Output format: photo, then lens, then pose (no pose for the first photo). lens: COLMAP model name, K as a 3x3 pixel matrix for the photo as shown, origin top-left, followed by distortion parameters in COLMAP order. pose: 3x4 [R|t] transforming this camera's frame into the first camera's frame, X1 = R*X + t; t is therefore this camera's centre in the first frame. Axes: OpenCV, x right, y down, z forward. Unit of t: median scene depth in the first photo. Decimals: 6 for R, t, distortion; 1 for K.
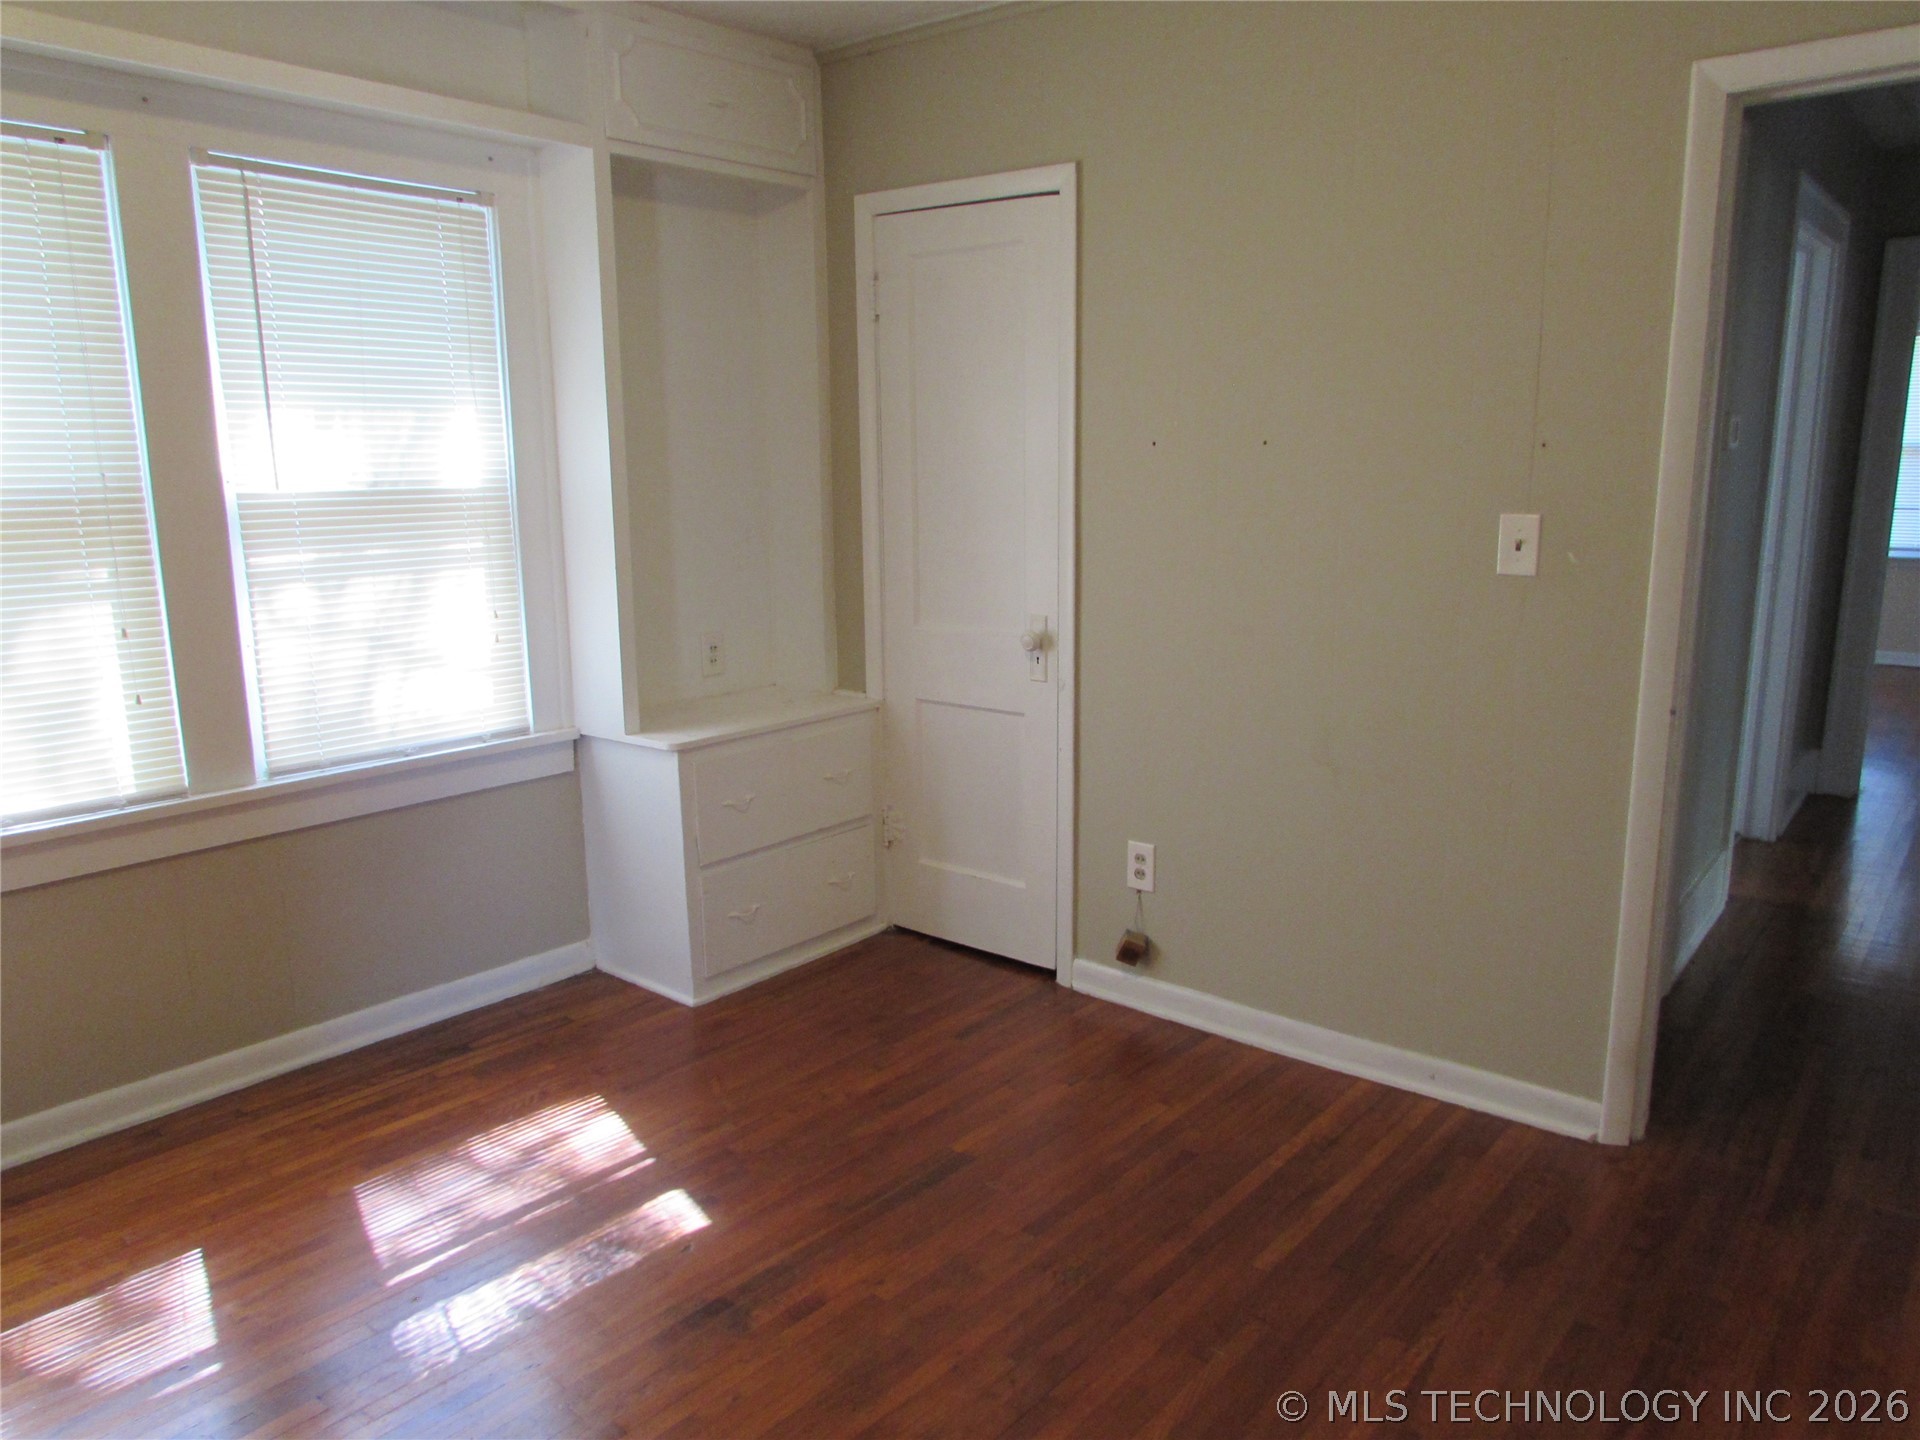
lens RADIAL K [[1342.2, 0, 960.0], [0, 1342.2, 720.0], [0, 0, 1]] dist [-0.055611, 0.041318]
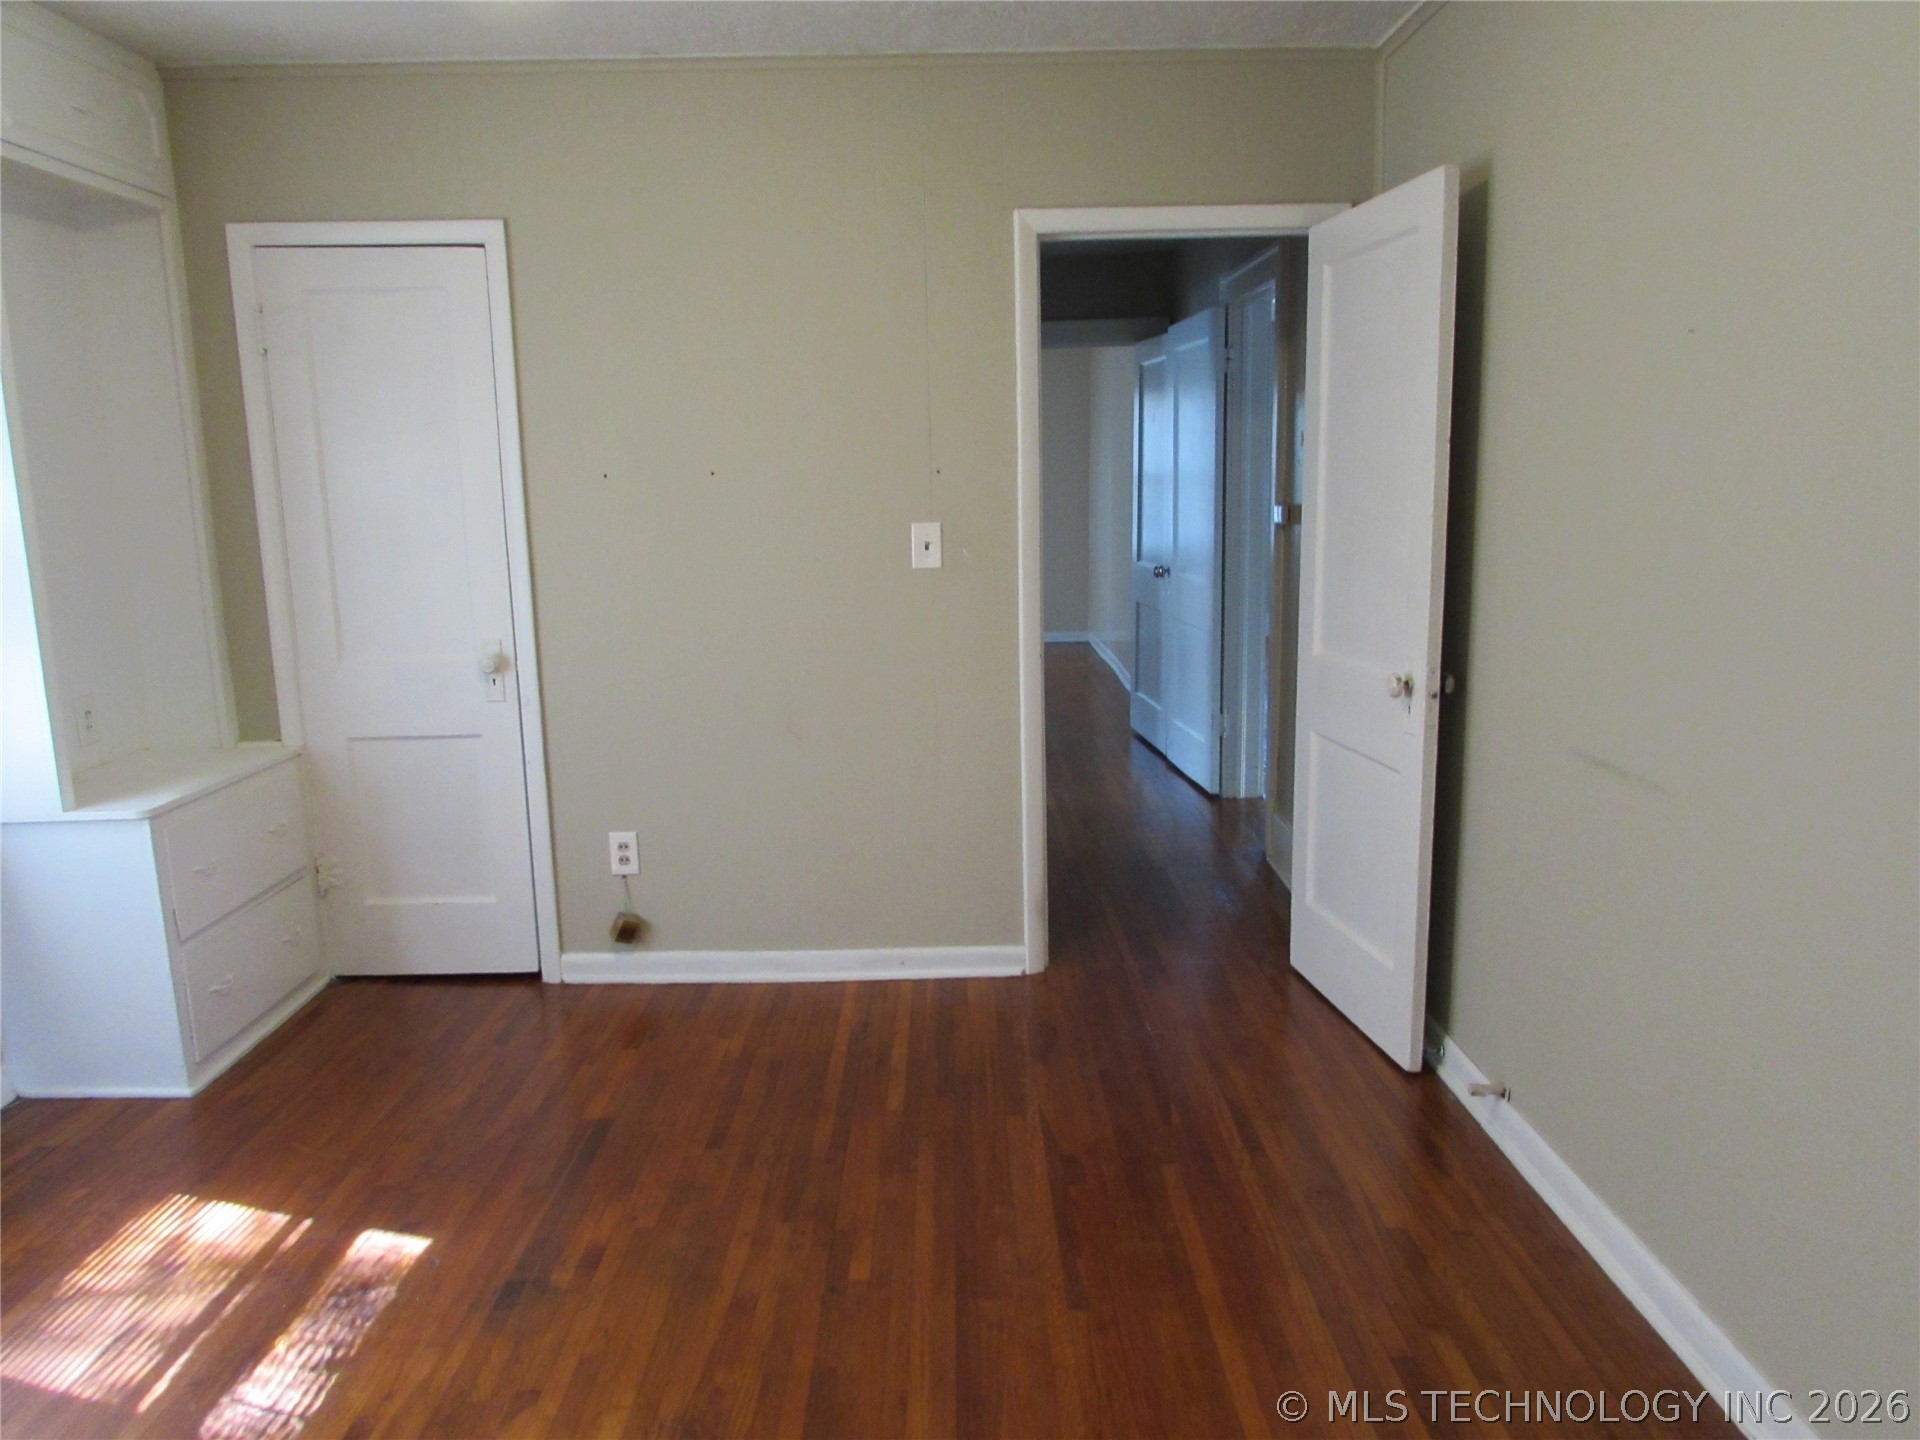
lens RADIAL K [[1342.2, 0, 960.0], [0, 1342.2, 720.0], [0, 0, 1]] dist [-0.055611, 0.041318]
pose [[0.766104, -0.120732, 0.631275, -0.349705], [0.139351, 0.990036, 0.020232, 0.016102], [-0.627428, 0.072469, 0.775295, -0.046849]]
